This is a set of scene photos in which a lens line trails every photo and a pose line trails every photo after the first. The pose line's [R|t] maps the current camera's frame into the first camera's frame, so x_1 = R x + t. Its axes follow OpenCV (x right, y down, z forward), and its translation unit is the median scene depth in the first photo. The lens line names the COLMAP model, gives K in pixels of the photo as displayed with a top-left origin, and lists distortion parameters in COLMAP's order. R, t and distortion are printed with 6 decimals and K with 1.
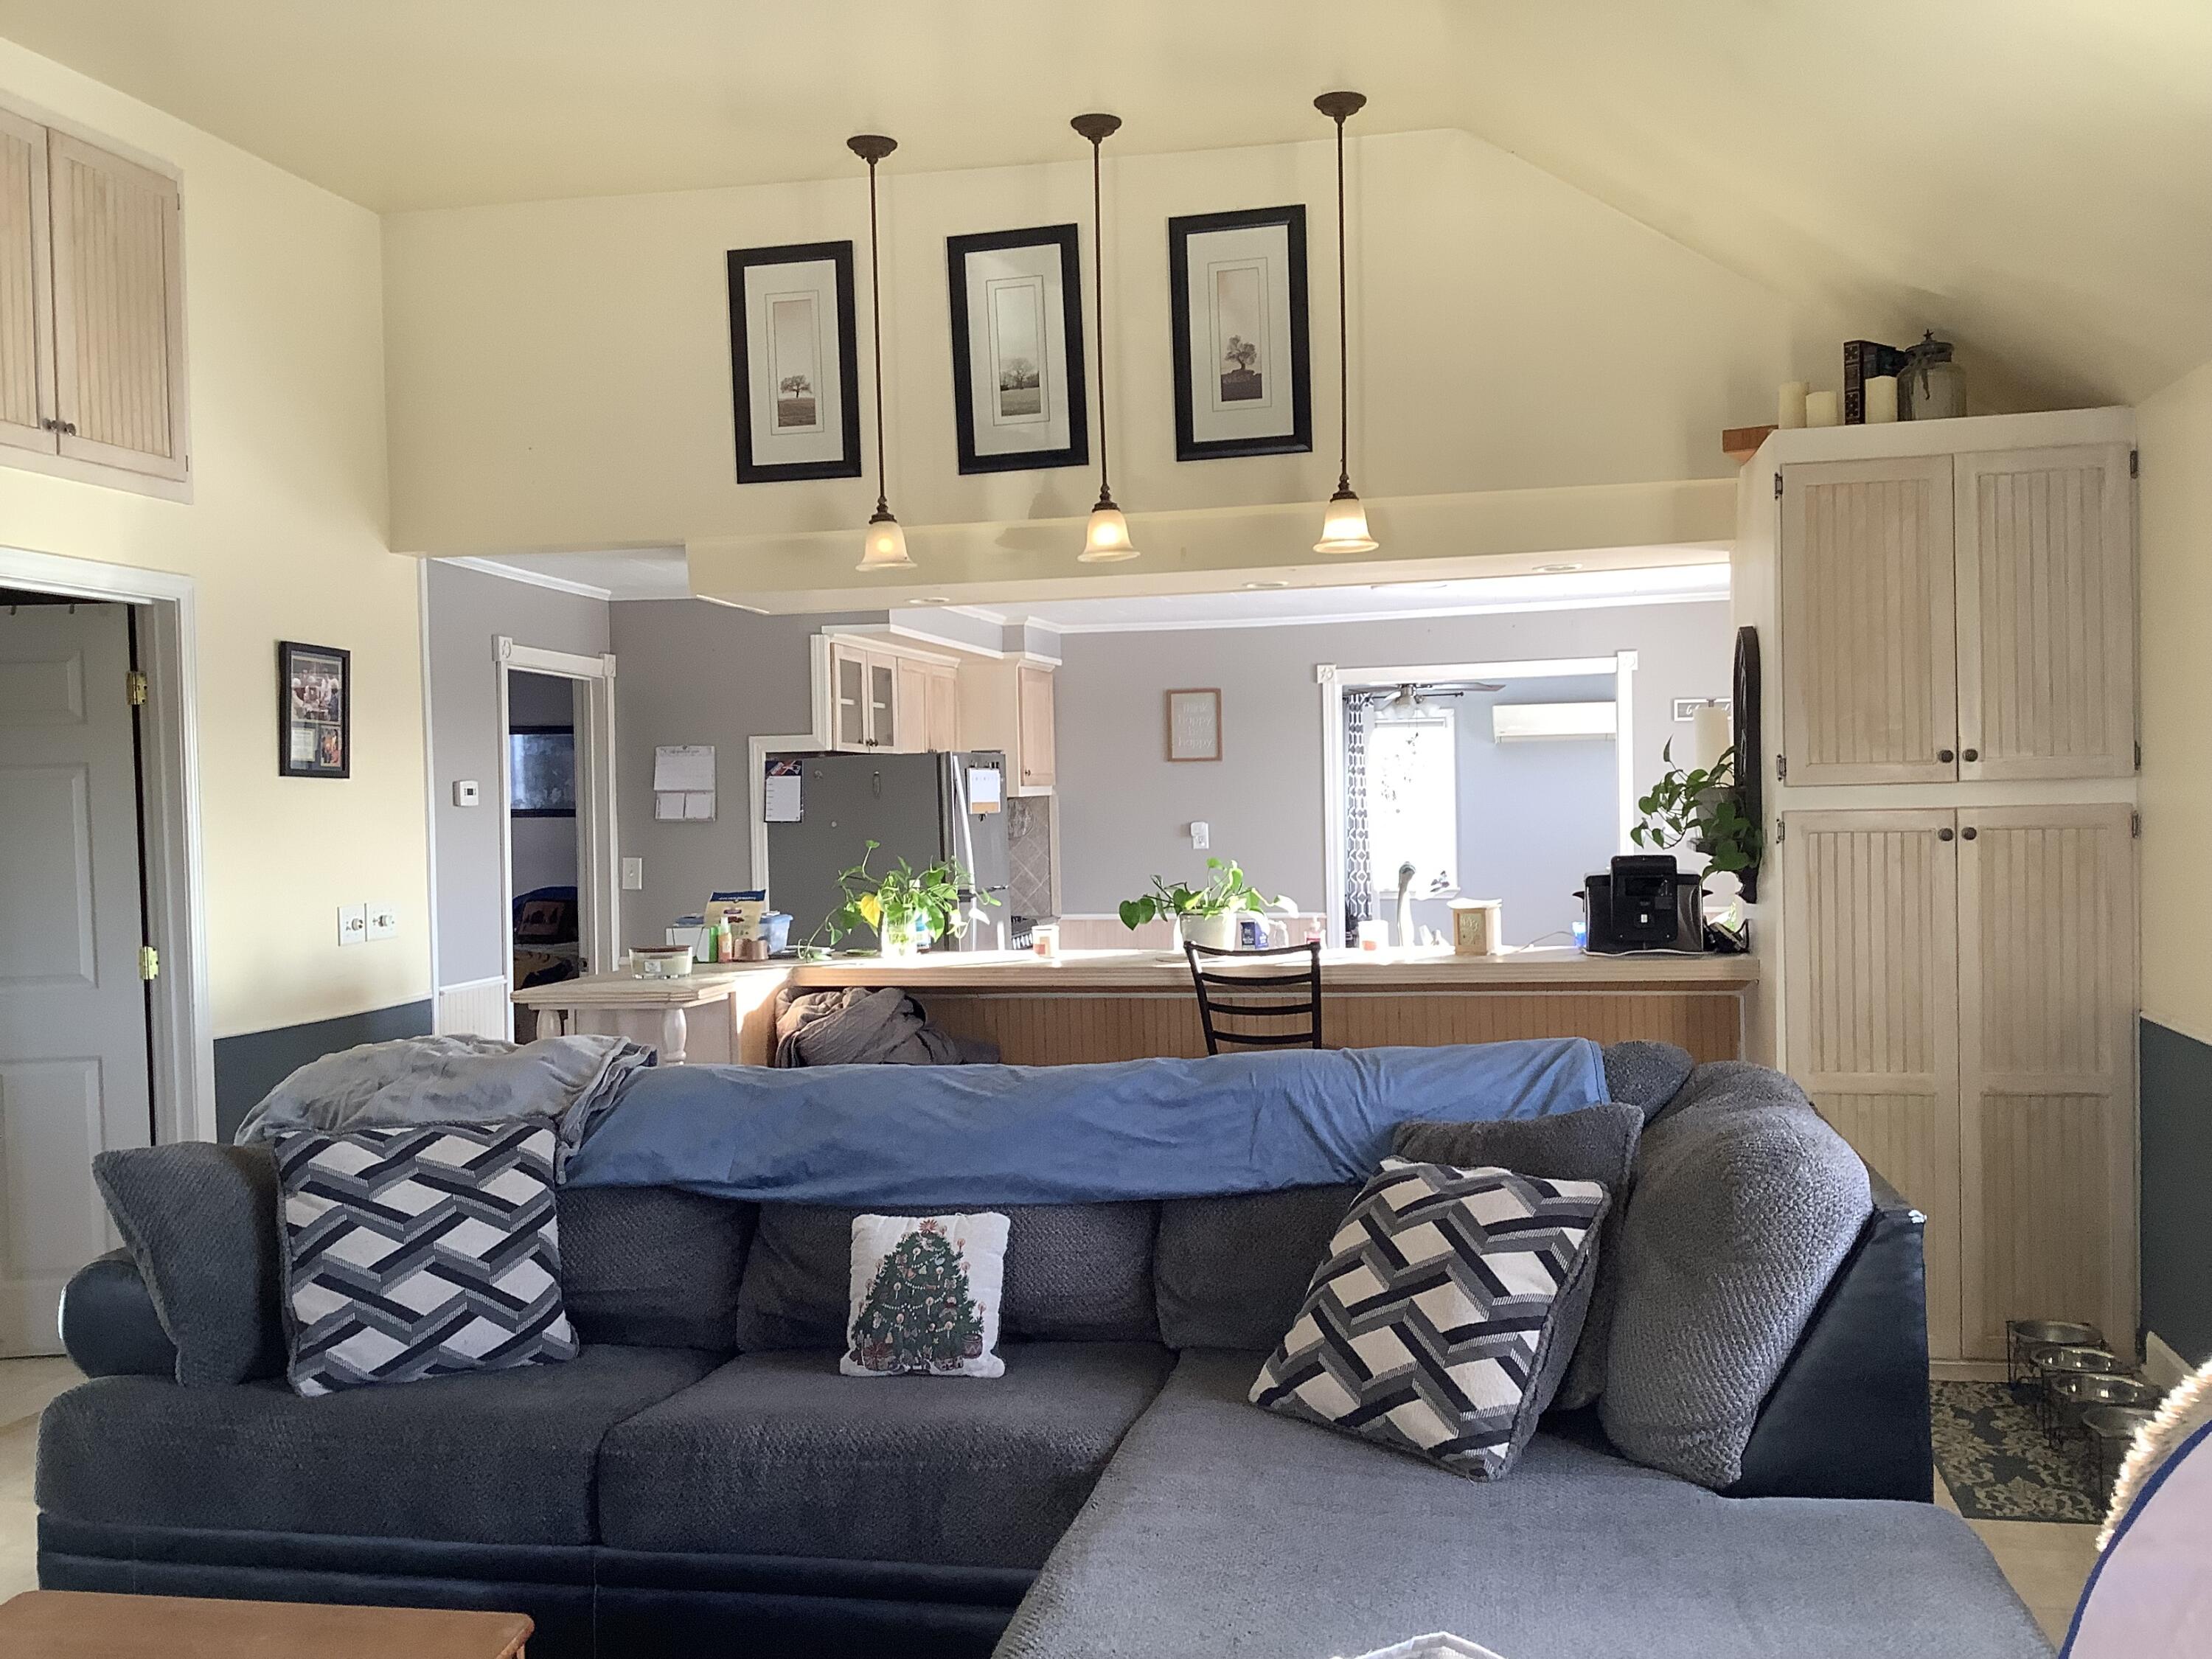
lens RADIAL K [[2005.8, 0, 1106.6], [0, 2005.8, 832.8], [0, 0, 1]] dist [0.000676, 0.000000]
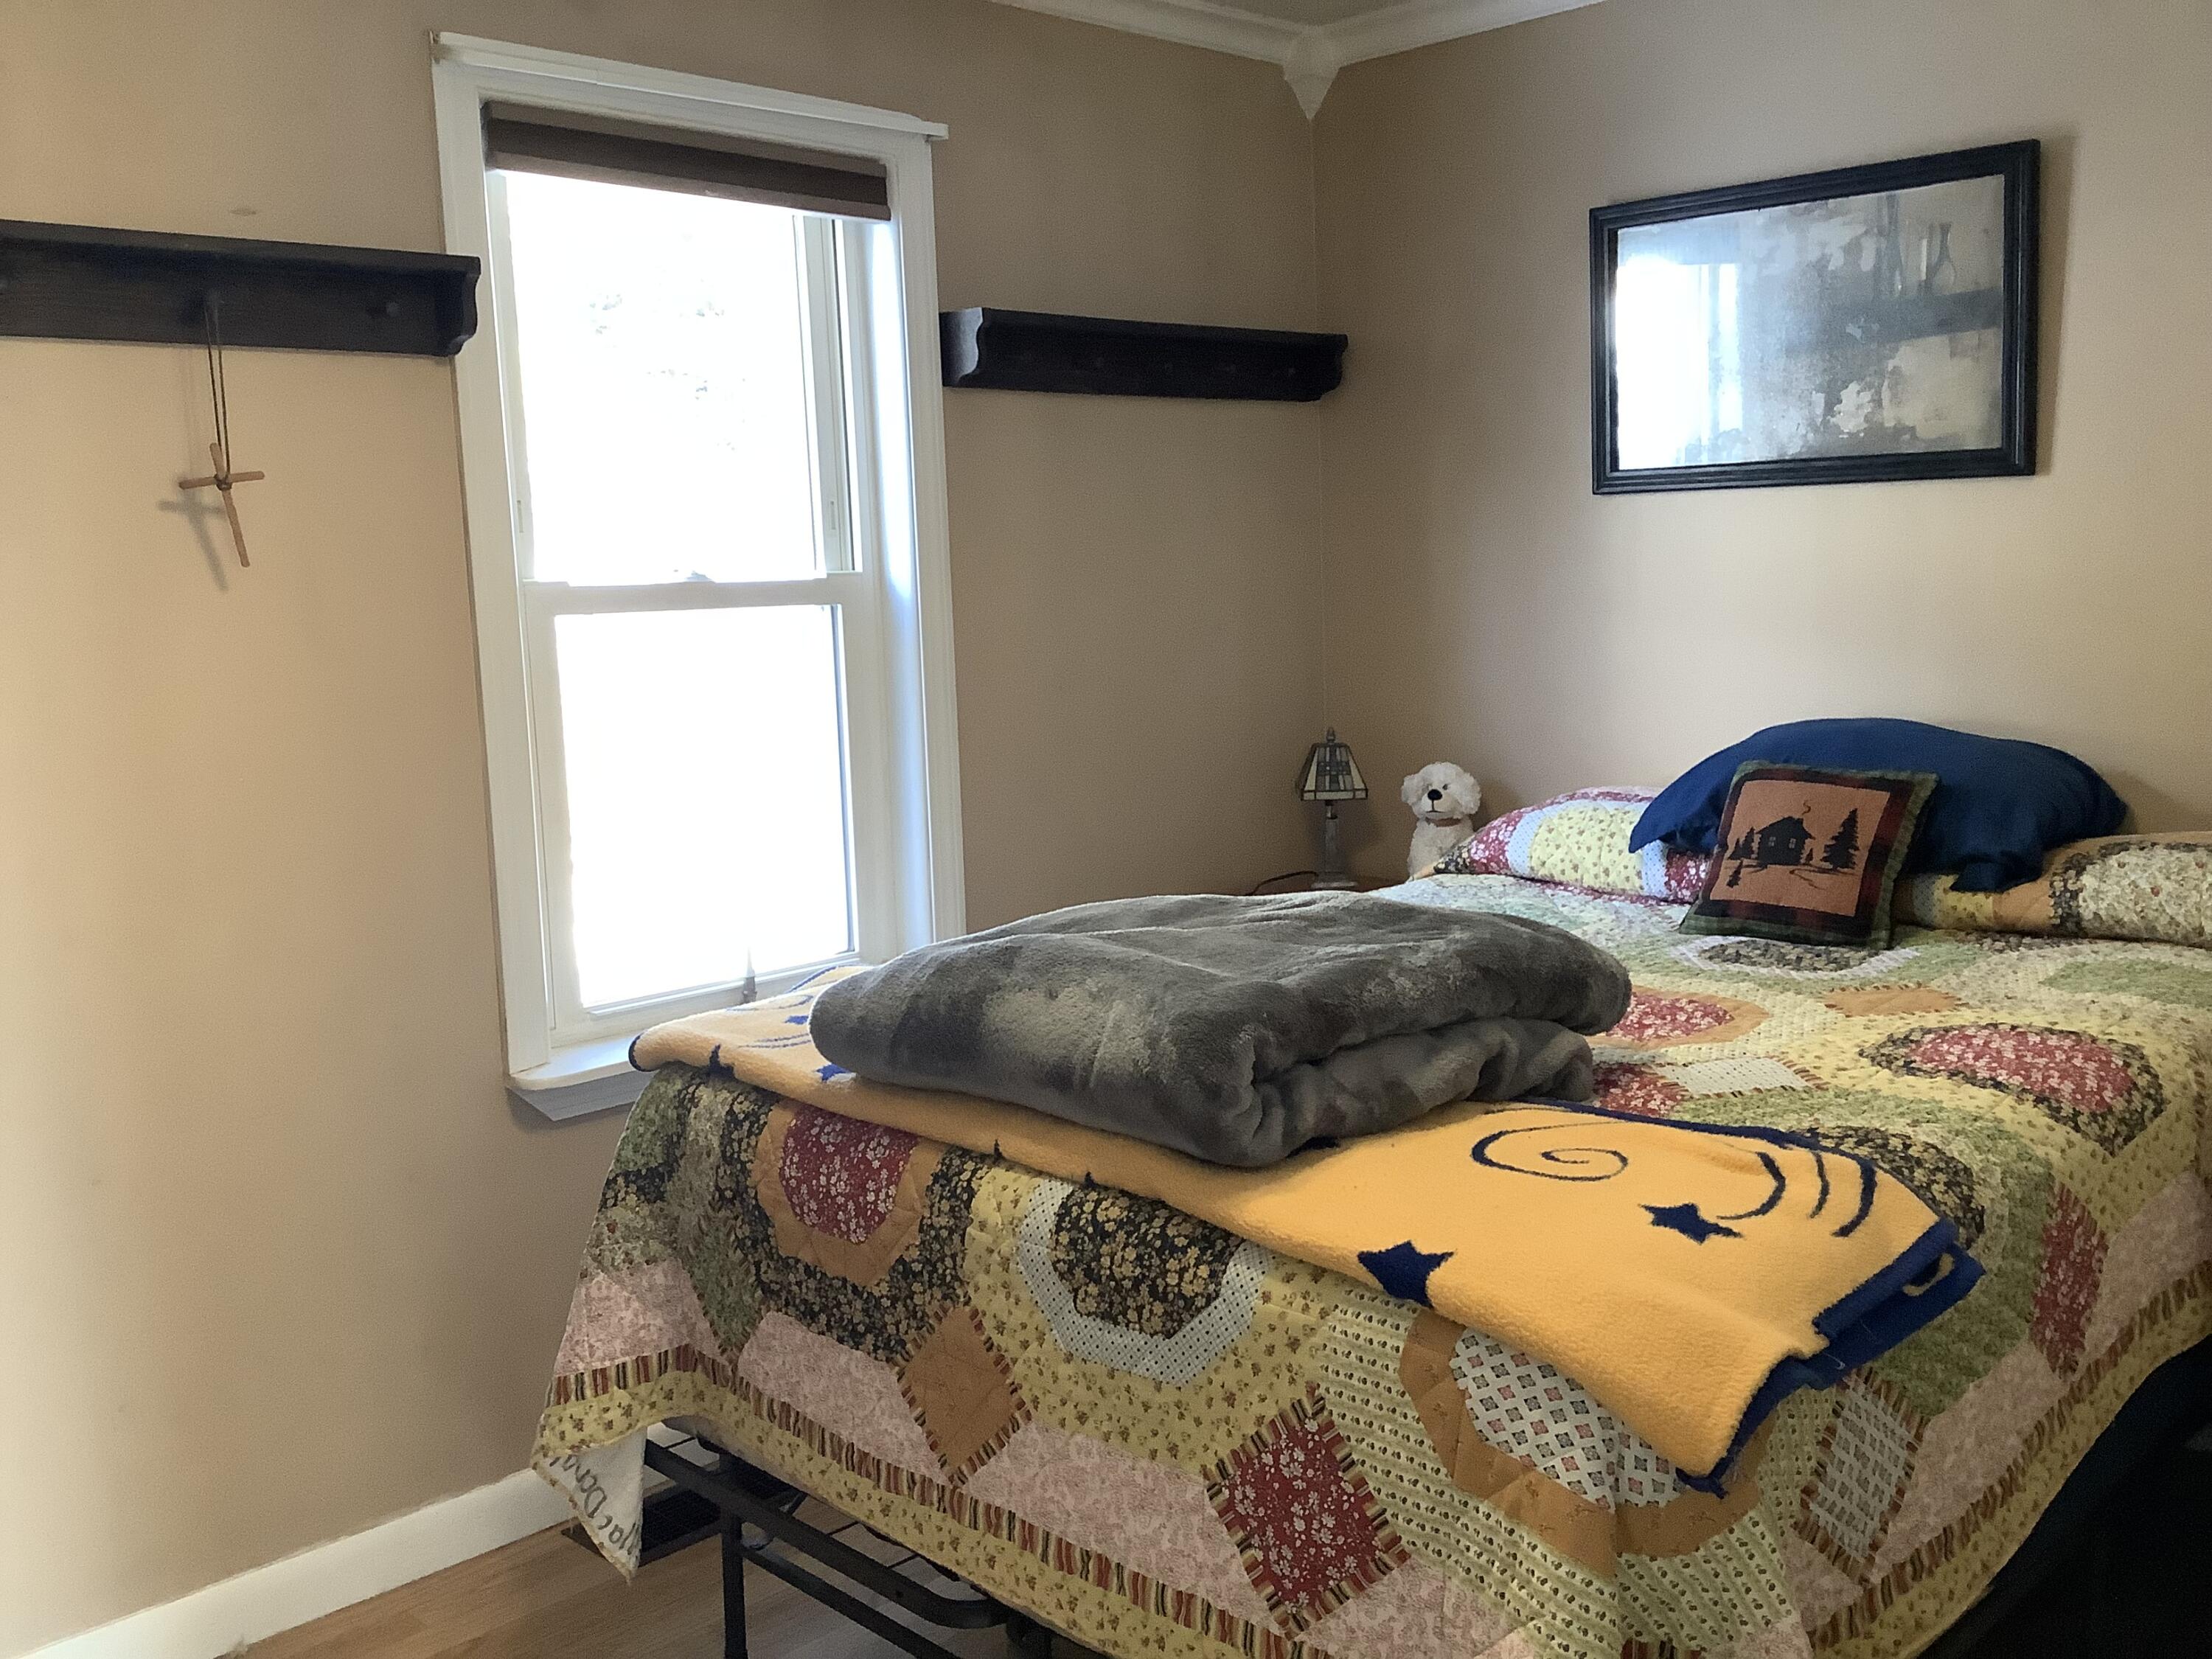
lens RADIAL K [[2005.8, 0, 1106.5], [0, 2005.8, 826.8], [0, 0, 1]] dist [0.000676, 0.000000]
pose [[0.837659, 0.069715, -0.541726, -0.211113], [0.004403, 0.990927, 0.134330, 0.002507], [0.546176, -0.114908, 0.829752, 0.716281]]
